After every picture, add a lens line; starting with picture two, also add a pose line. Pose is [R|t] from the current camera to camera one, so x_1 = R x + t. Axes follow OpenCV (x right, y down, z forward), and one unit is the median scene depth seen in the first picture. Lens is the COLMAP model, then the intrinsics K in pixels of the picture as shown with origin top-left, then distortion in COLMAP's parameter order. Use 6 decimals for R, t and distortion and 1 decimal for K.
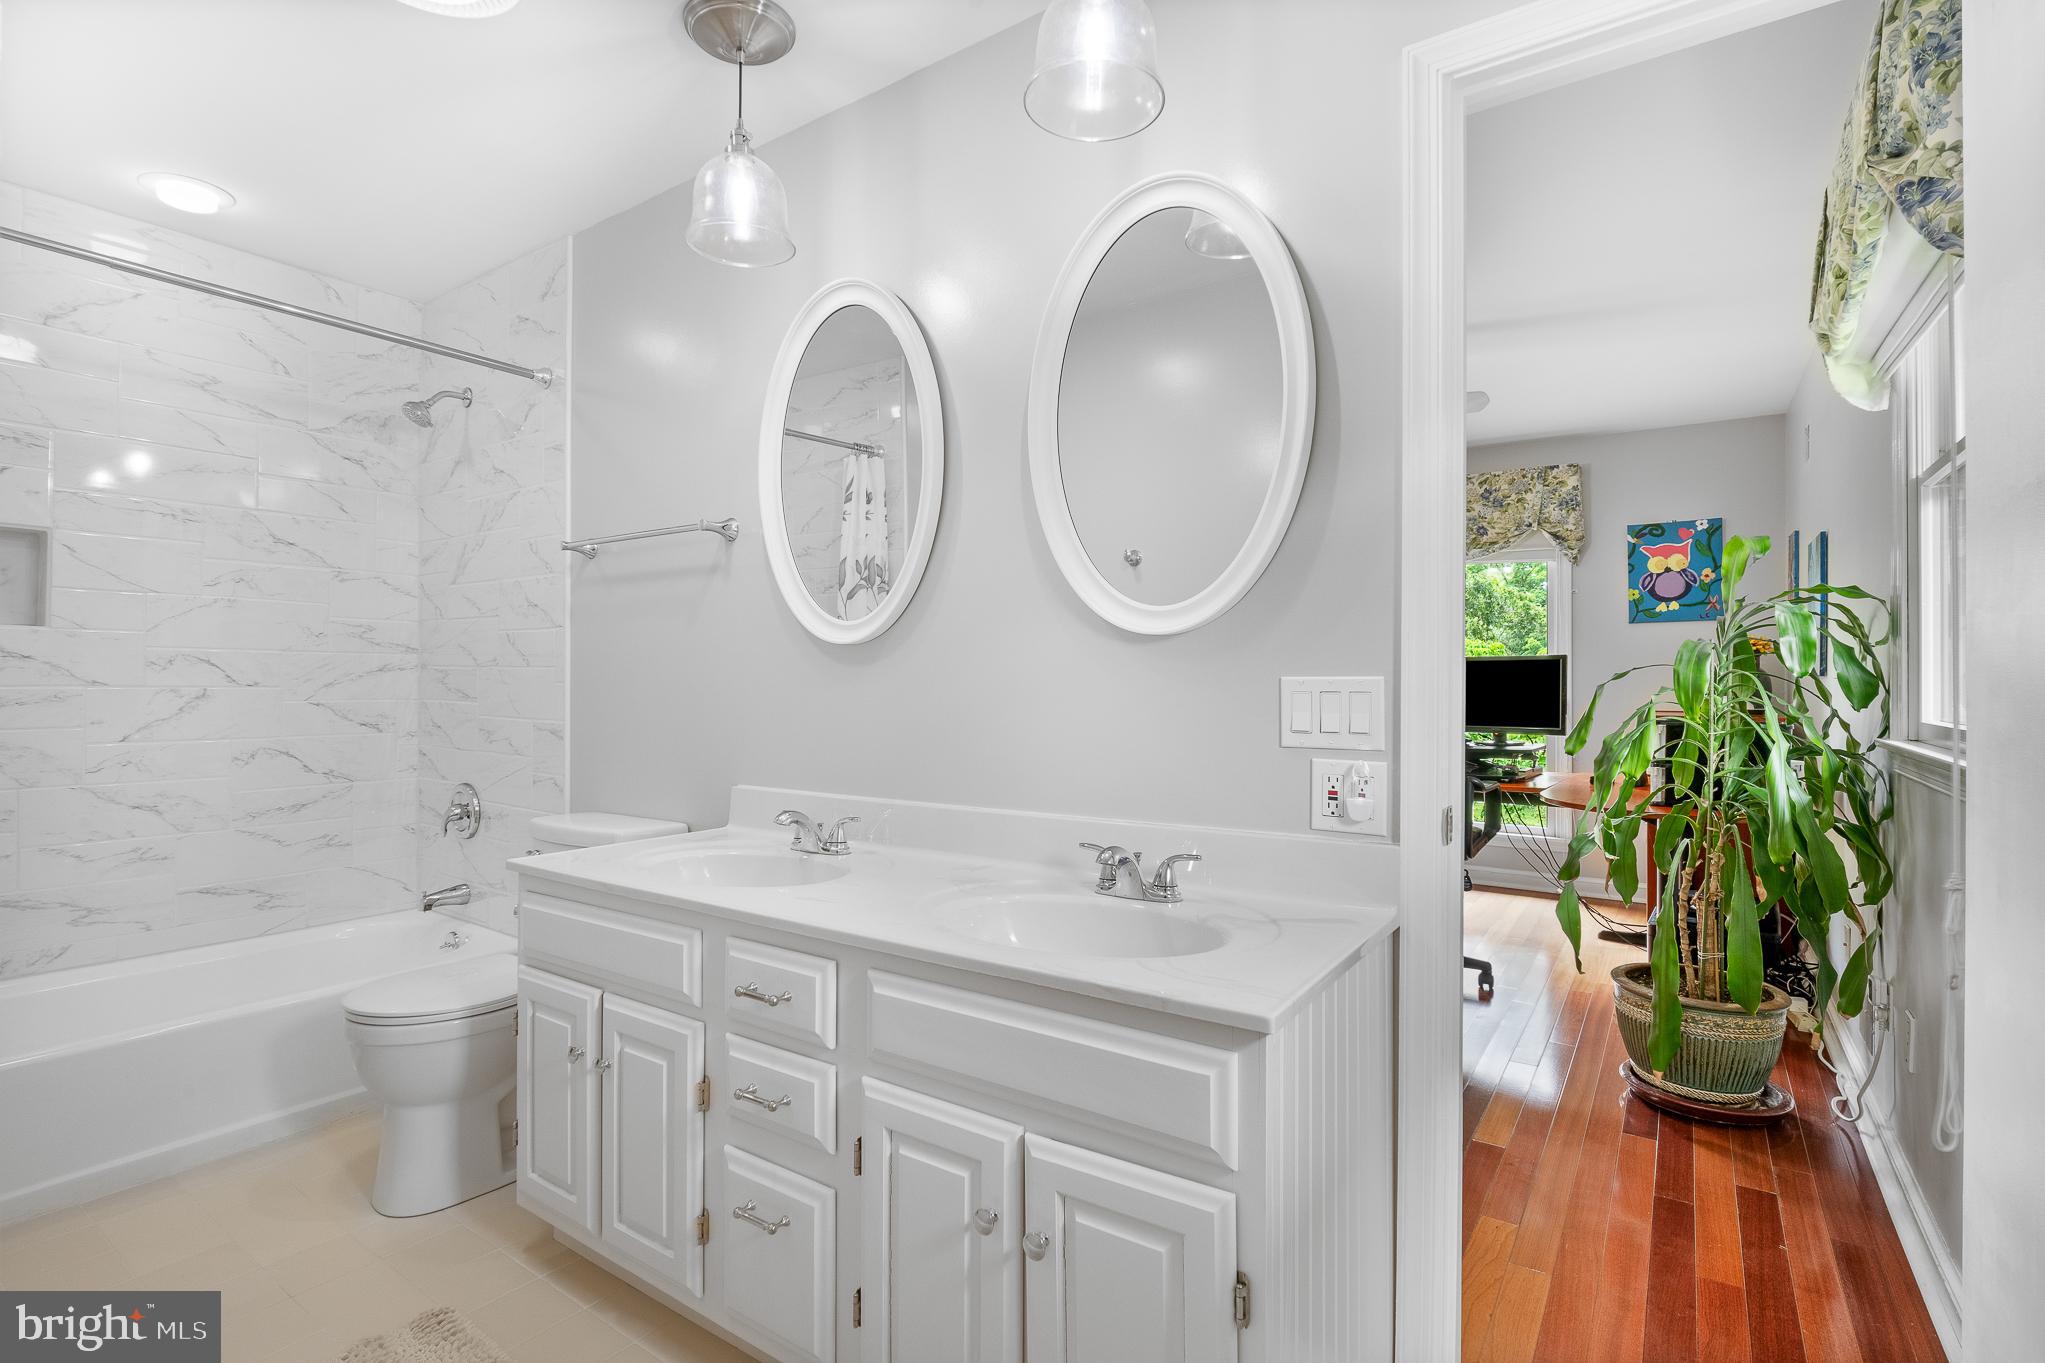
lens RADIAL K [[971.0, 0, 1017.8], [0, 971.0, 680.9], [0, 0, 1]] dist [-0.001689, -0.000163]
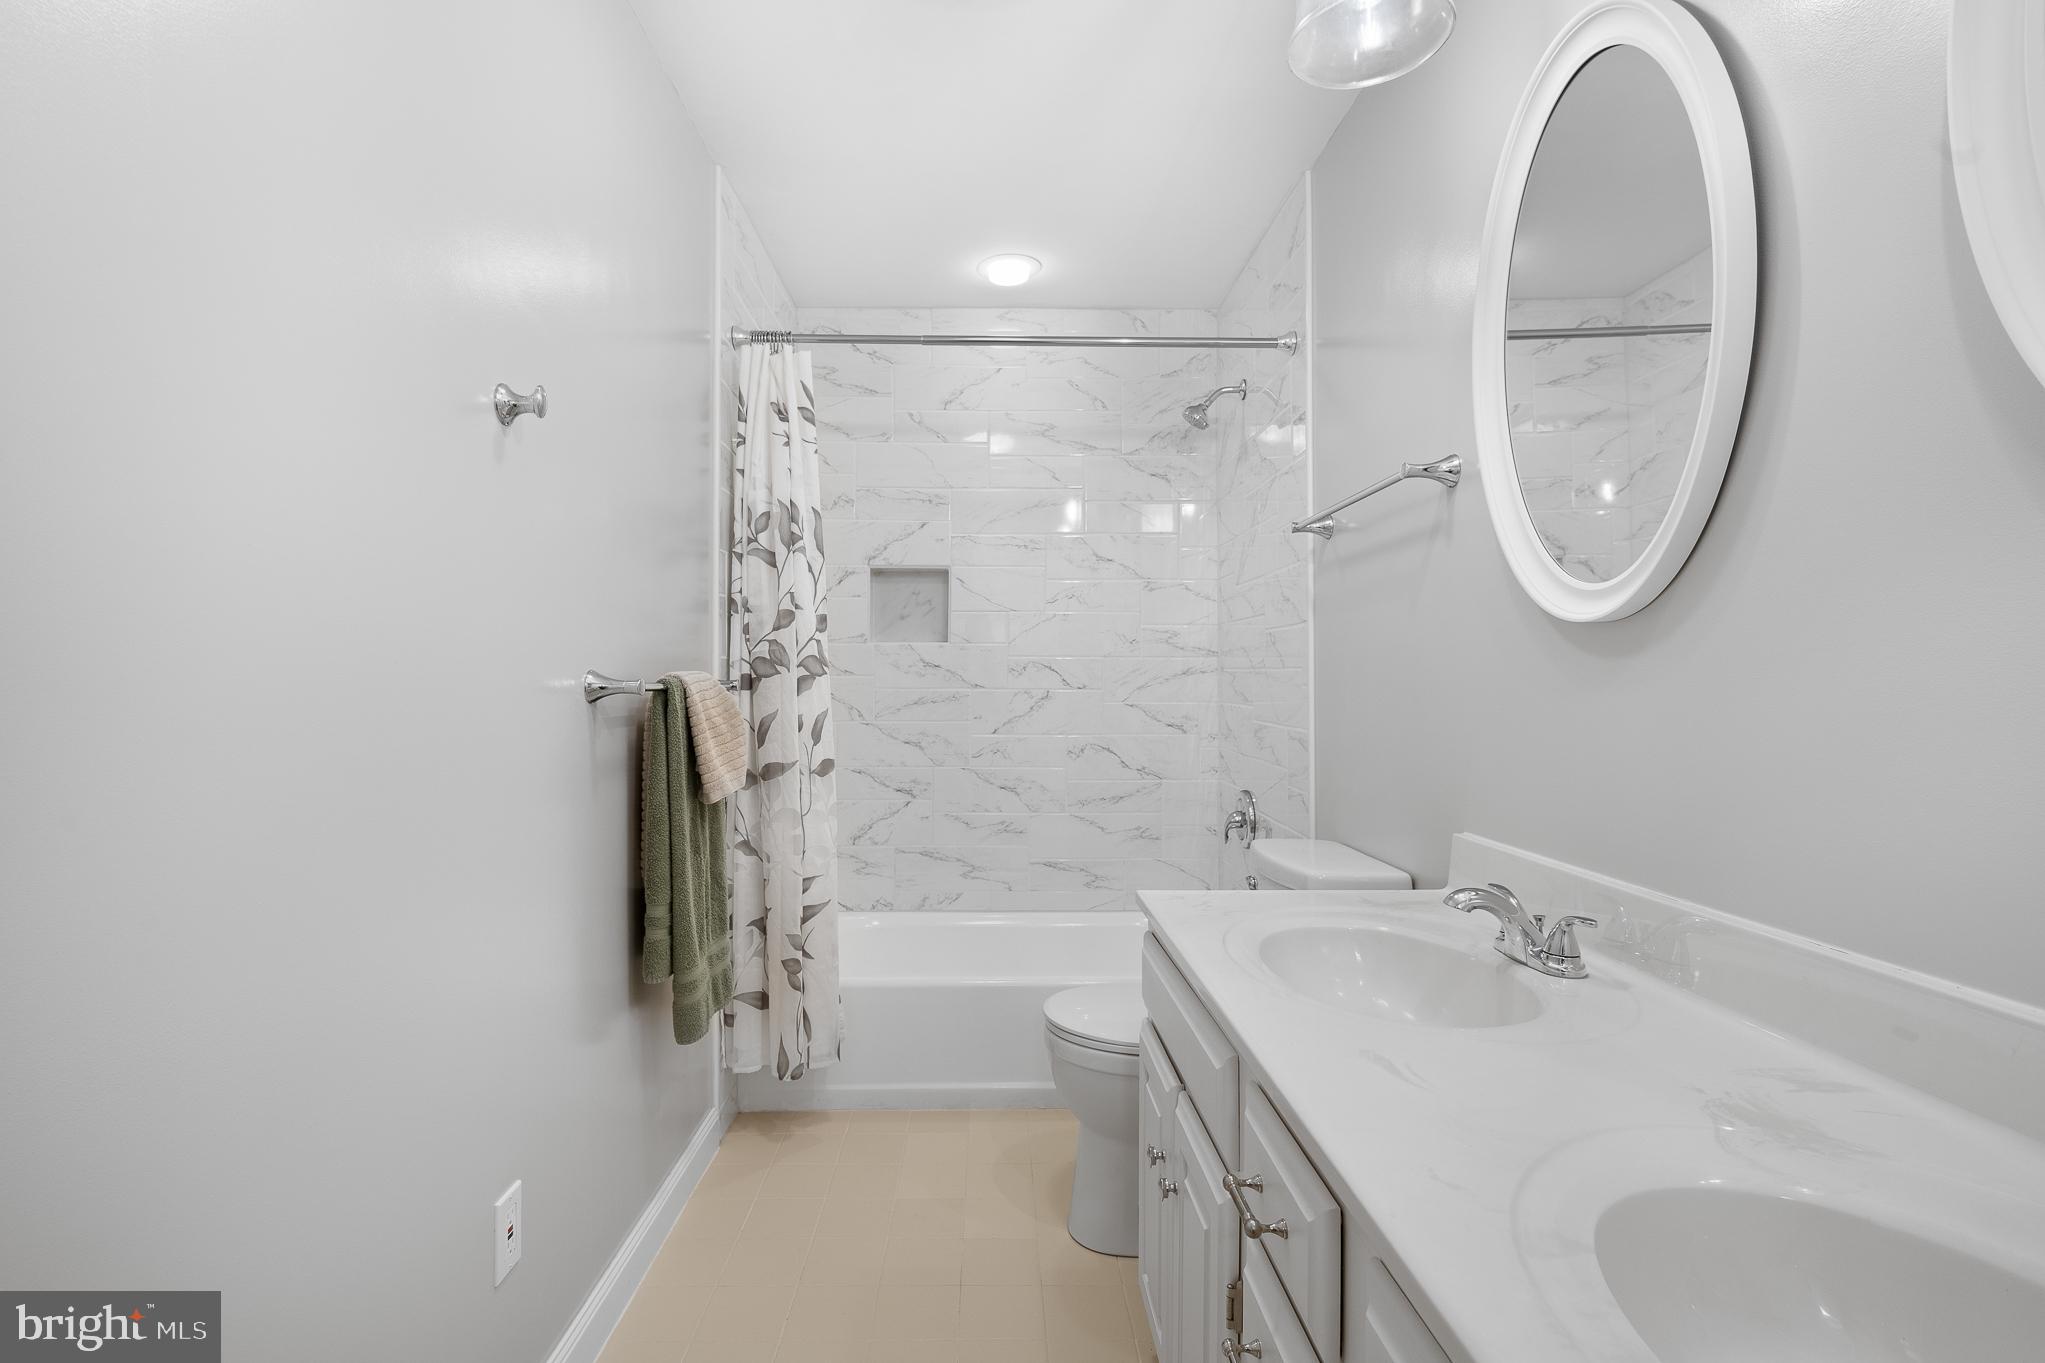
lens RADIAL K [[953.4, 0, 1020.3], [0, 953.4, 673.3], [0, 0, 1]] dist [-0.005881, -0.000111]
pose [[0.583094, -0.010549, -0.812337, 0.074639], [0.002789, 0.999936, -0.010983, -0.000511], [0.812400, 0.004139, 0.583086, 0.292580]]
